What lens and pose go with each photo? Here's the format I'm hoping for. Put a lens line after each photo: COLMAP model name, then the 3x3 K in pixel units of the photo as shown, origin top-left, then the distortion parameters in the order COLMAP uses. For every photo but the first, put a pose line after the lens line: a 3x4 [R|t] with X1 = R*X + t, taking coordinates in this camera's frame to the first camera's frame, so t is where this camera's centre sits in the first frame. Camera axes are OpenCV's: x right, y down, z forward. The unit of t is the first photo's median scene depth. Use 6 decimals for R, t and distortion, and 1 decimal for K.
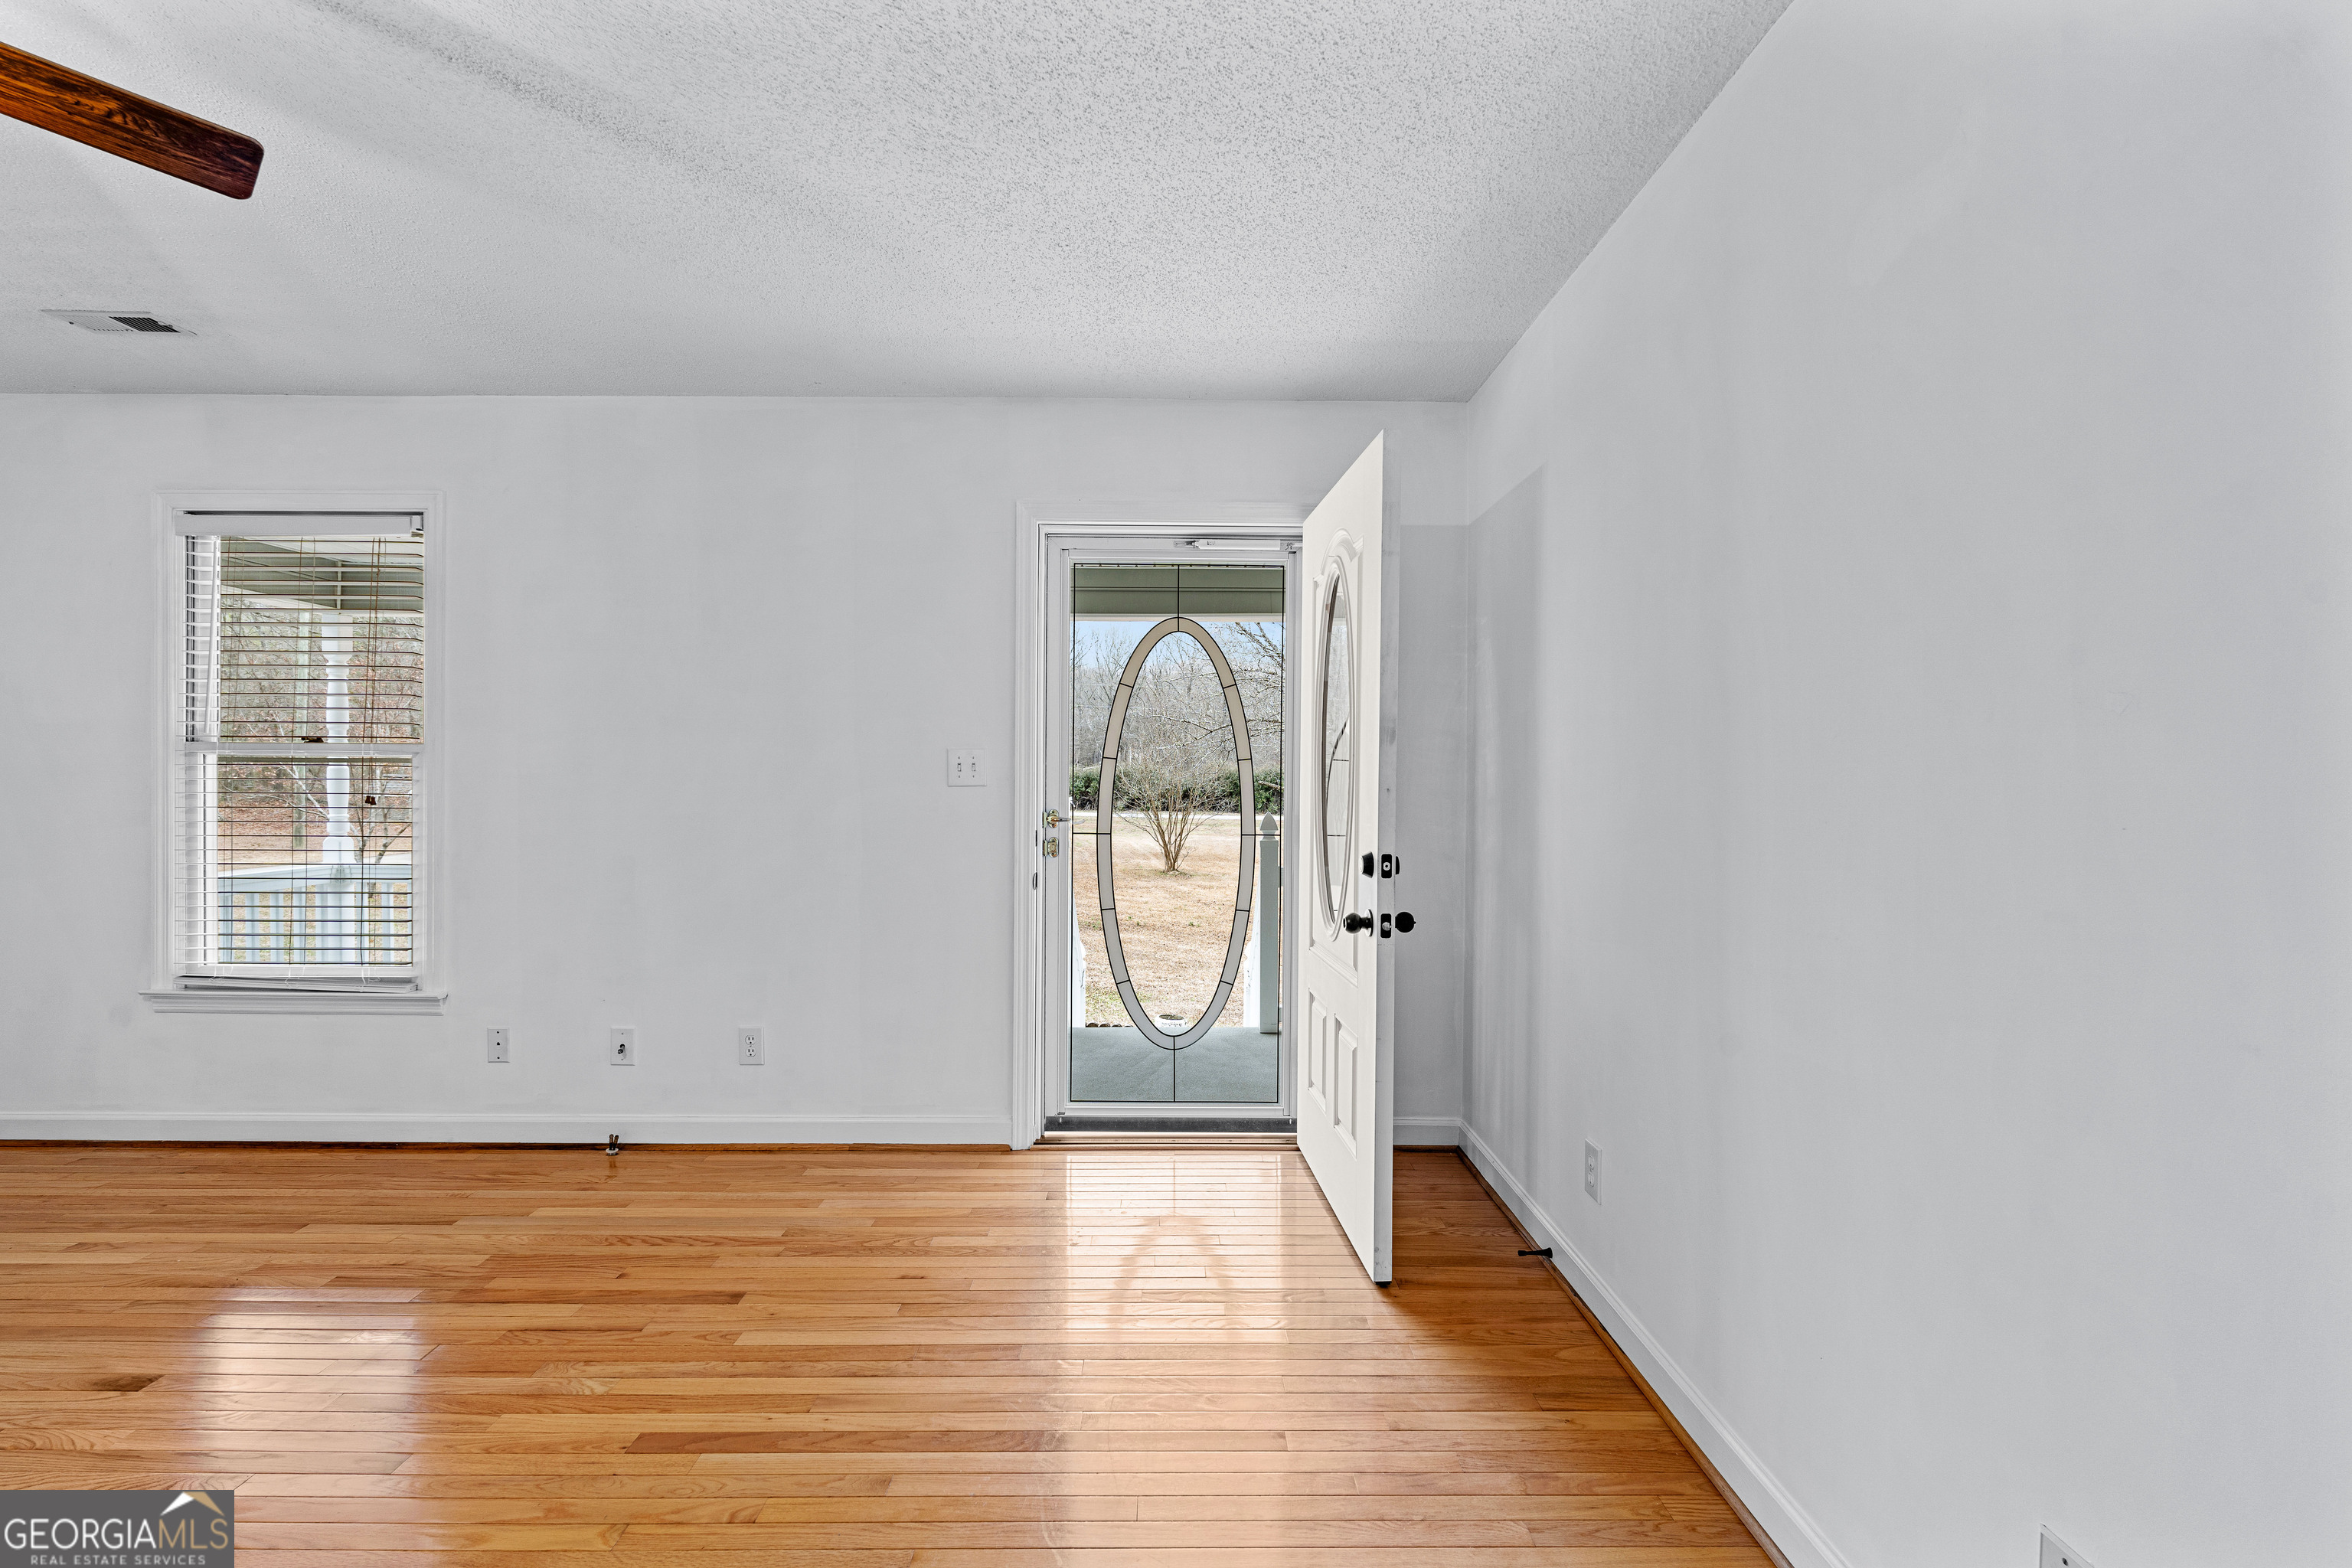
lens RADIAL K [[1023.7, 0, 1181.9], [0, 1023.7, 801.0], [0, 0, 1]] dist [-0.006815, 0.000948]
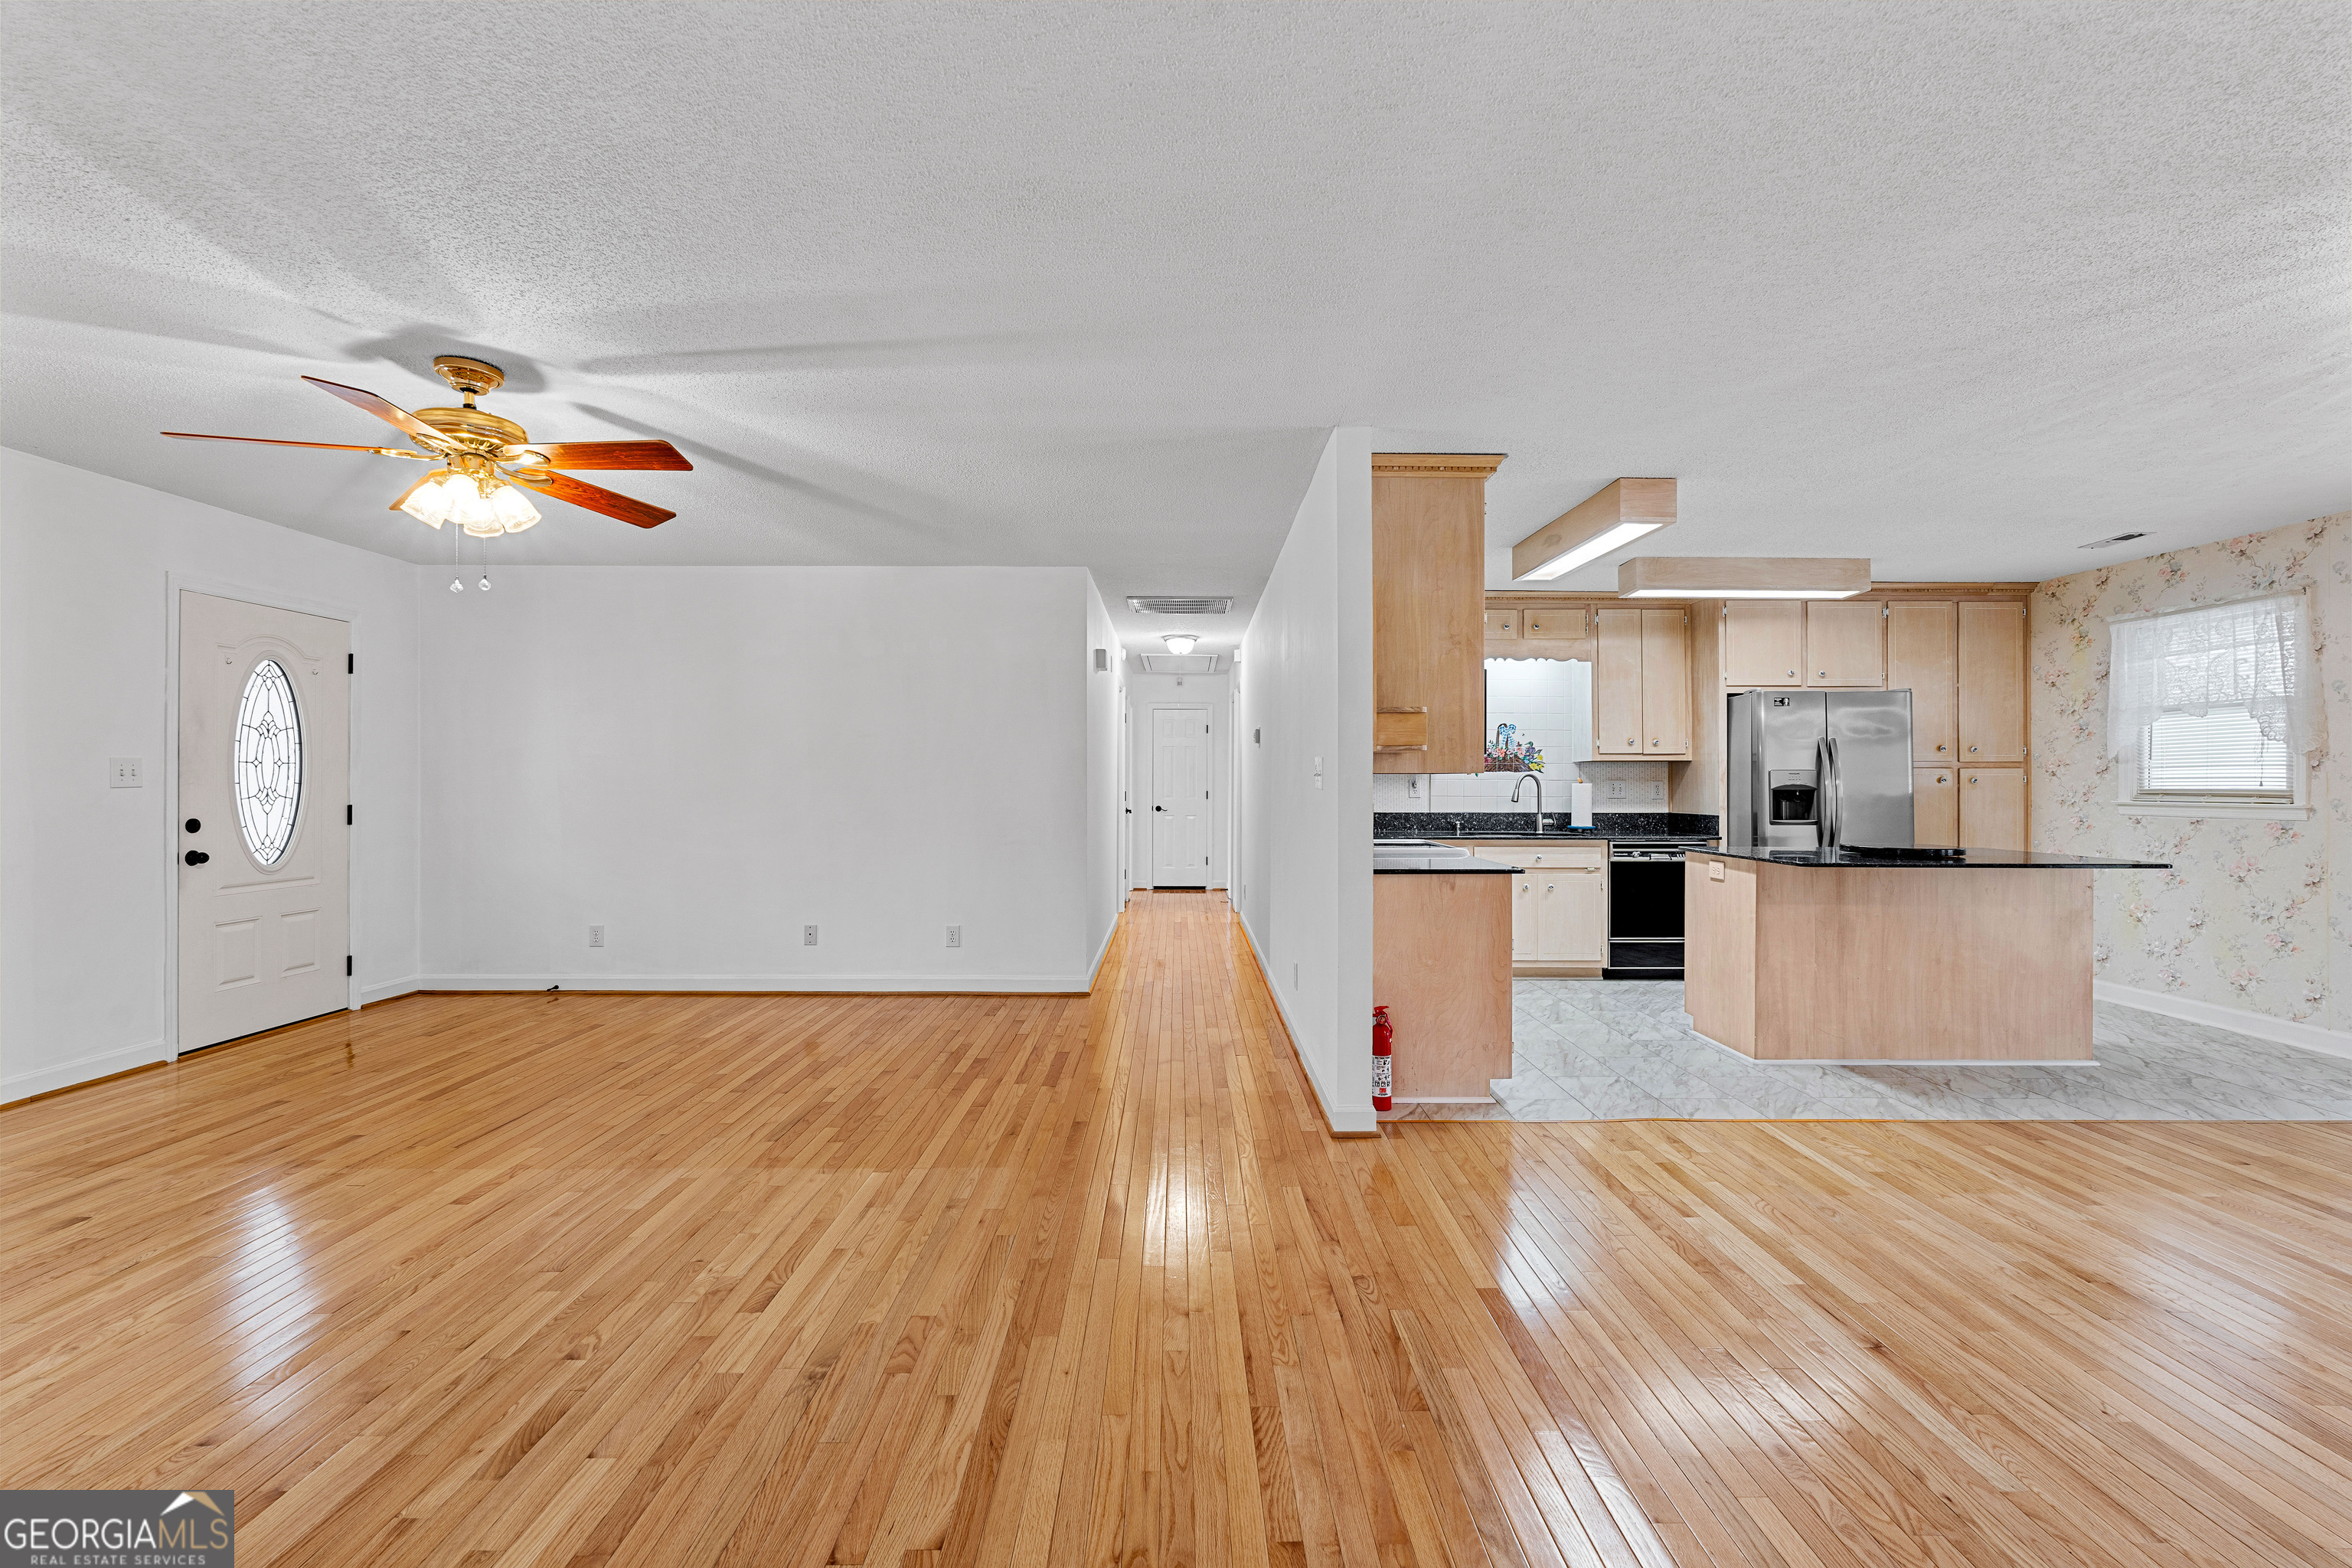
lens RADIAL K [[1023.7, 0, 1175.2], [0, 1023.7, 783.0], [0, 0, 1]] dist [-0.006815, 0.000948]
pose [[0.010834, -0.005117, 0.999928, -1.503333], [0.024463, 0.999689, 0.004851, 0.005425], [-0.999642, 0.024408, 0.010956, -0.332690]]
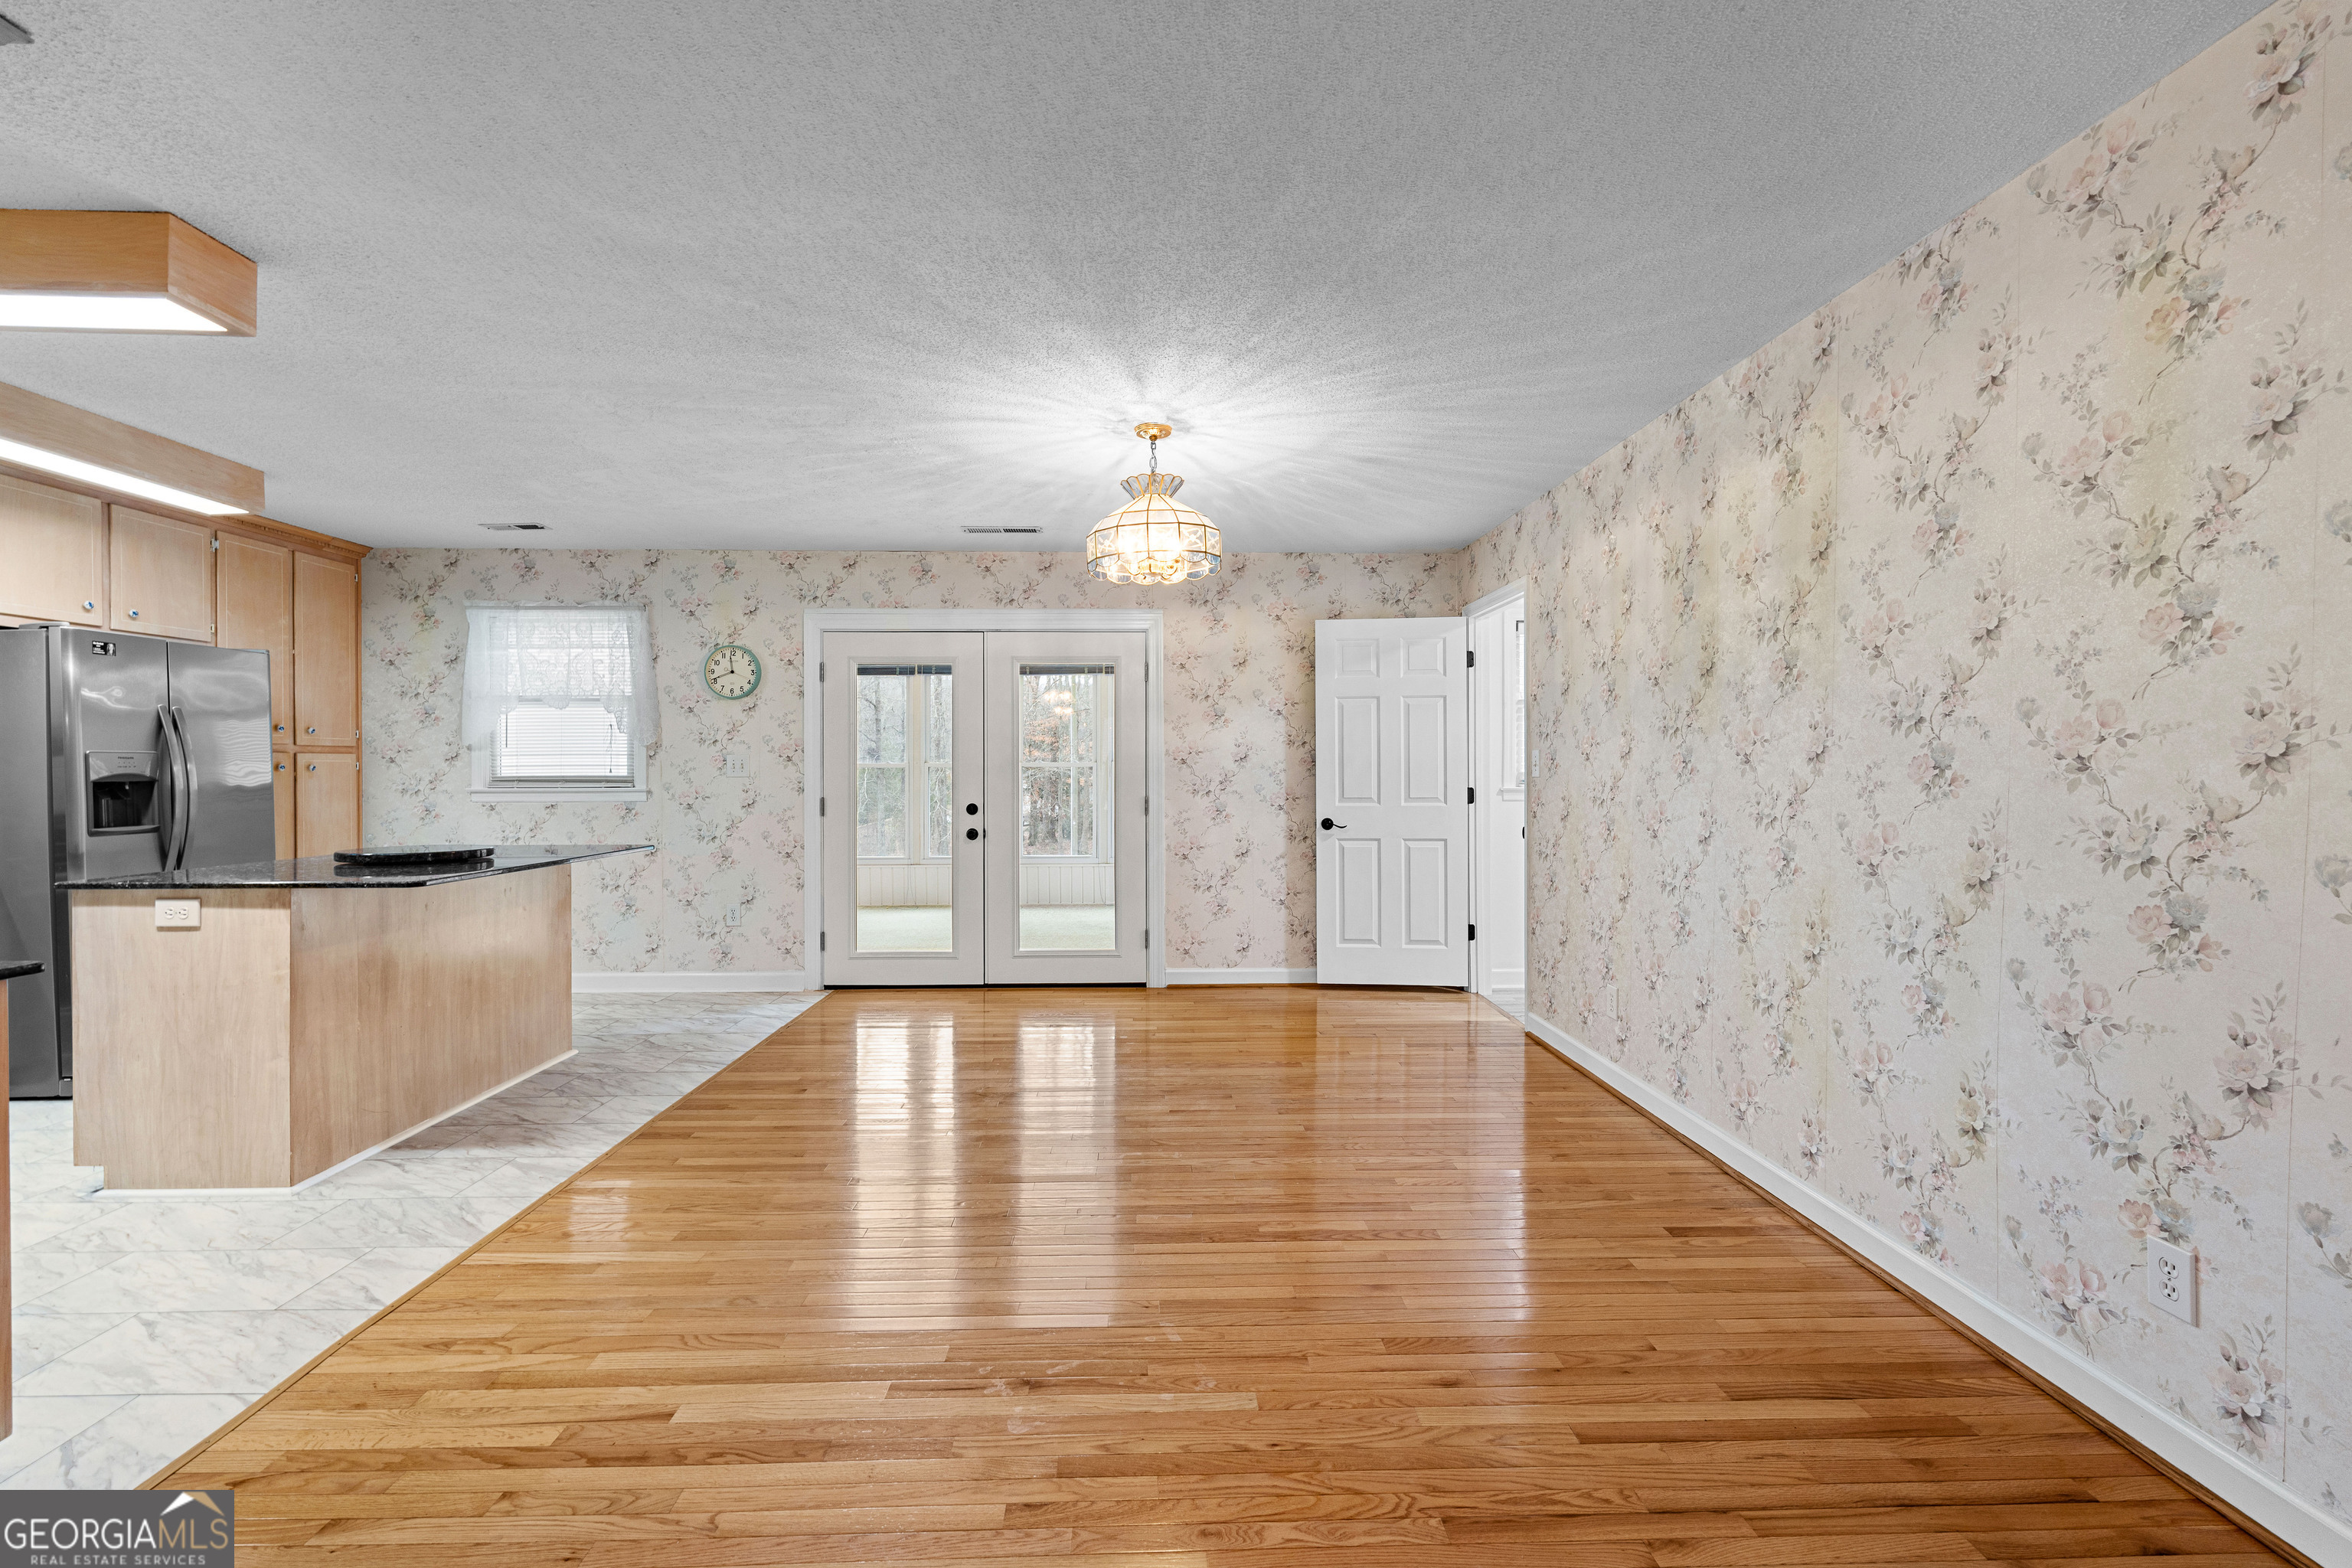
lens RADIAL K [[1023.7, 0, 1179.0], [0, 1023.7, 772.0], [0, 0, 1]] dist [-0.006815, 0.000948]
pose [[-0.999656, -0.002667, -0.026074, -0.896221], [-0.003415, 0.999582, 0.028721, 0.002697], [0.025987, 0.028801, -0.999247, -0.167024]]
